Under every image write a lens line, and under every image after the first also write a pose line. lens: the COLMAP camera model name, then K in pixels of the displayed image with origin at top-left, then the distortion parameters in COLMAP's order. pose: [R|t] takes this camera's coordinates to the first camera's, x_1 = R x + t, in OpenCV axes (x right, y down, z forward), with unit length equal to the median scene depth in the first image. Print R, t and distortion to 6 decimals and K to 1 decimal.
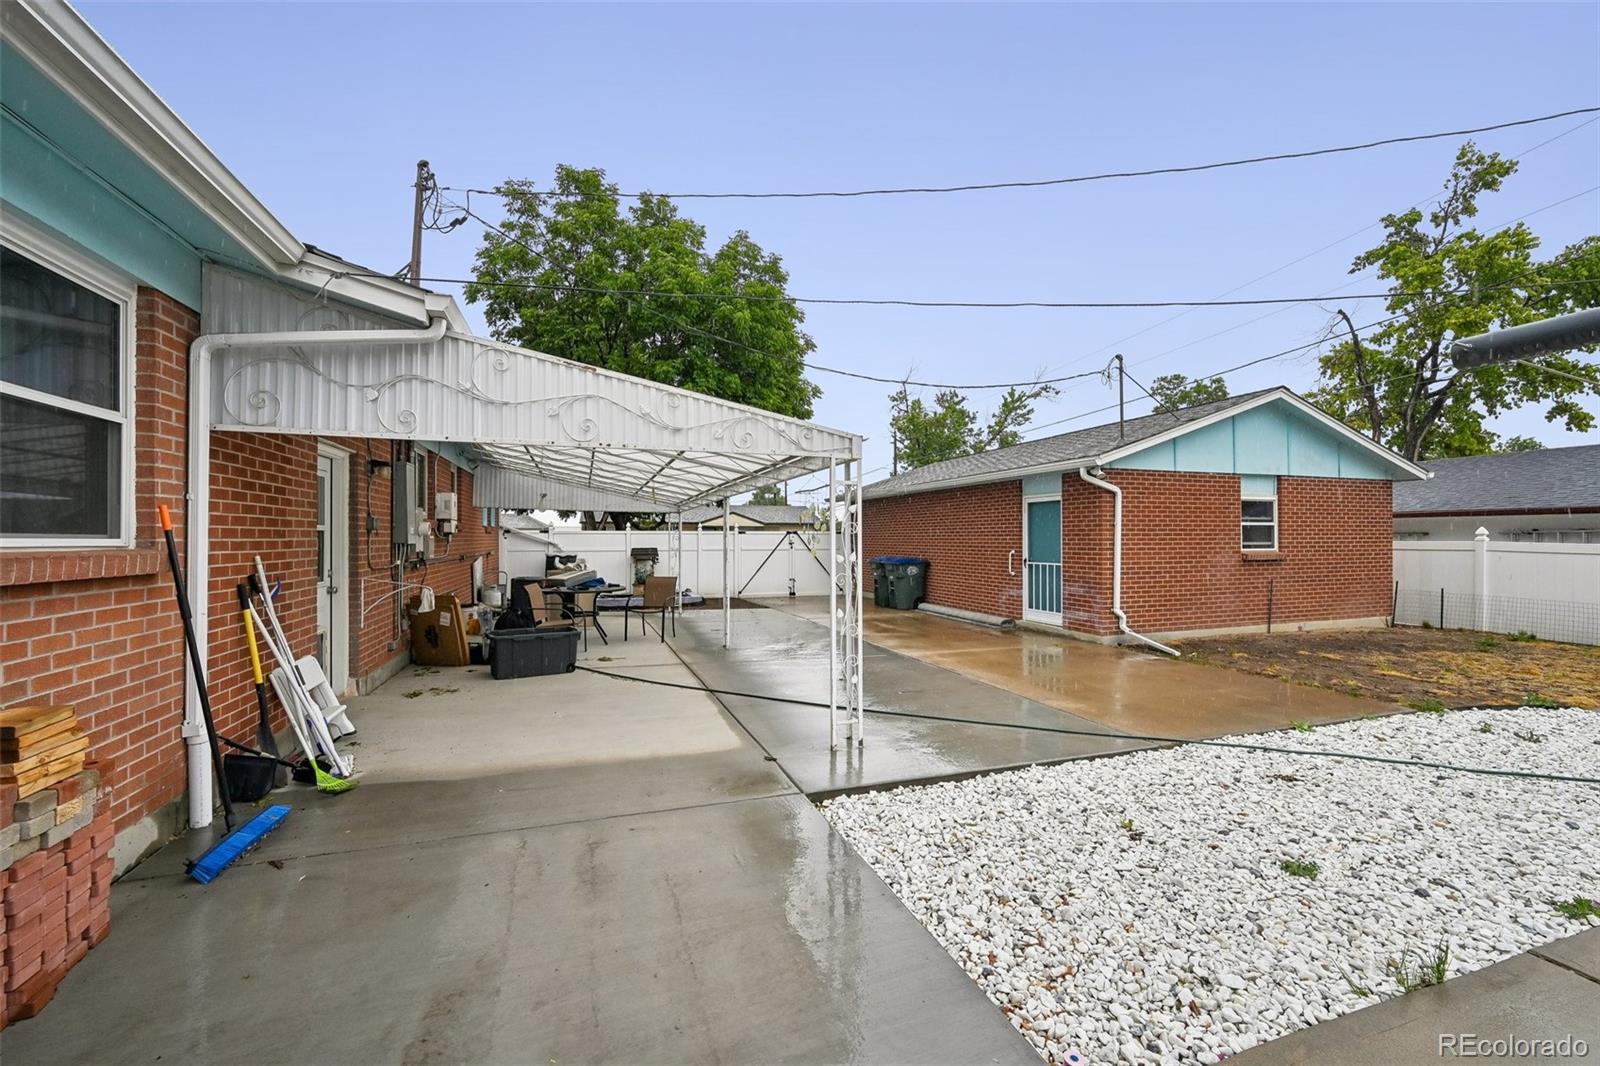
lens RADIAL K [[633.2, 0, 811.6], [0, 633.2, 533.1], [0, 0, 1]] dist [-0.001541, 0.000183]
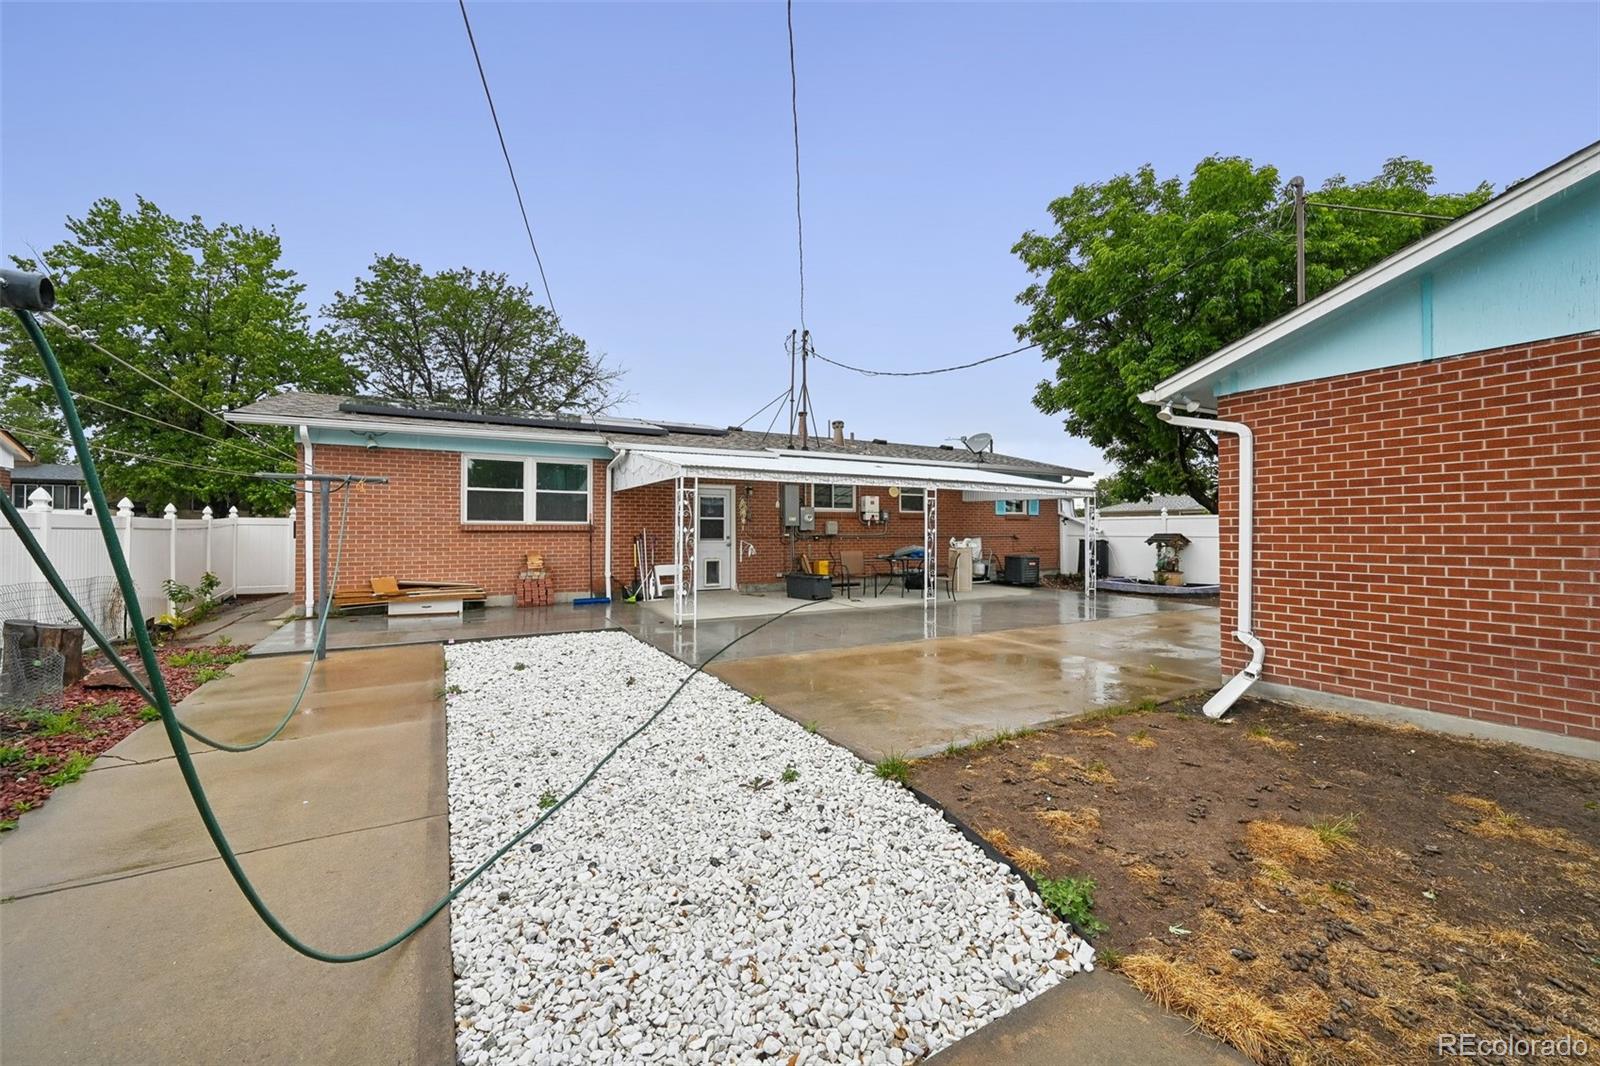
lens RADIAL K [[633.2, 0, 811.6], [0, 633.2, 533.1], [0, 0, 1]] dist [-0.001541, 0.000183]
pose [[0.186891, 0.003683, -0.982374, 0.943411], [0.007329, 0.999960, 0.005143, 0.021290], [0.982353, -0.008161, 0.186856, 0.478919]]
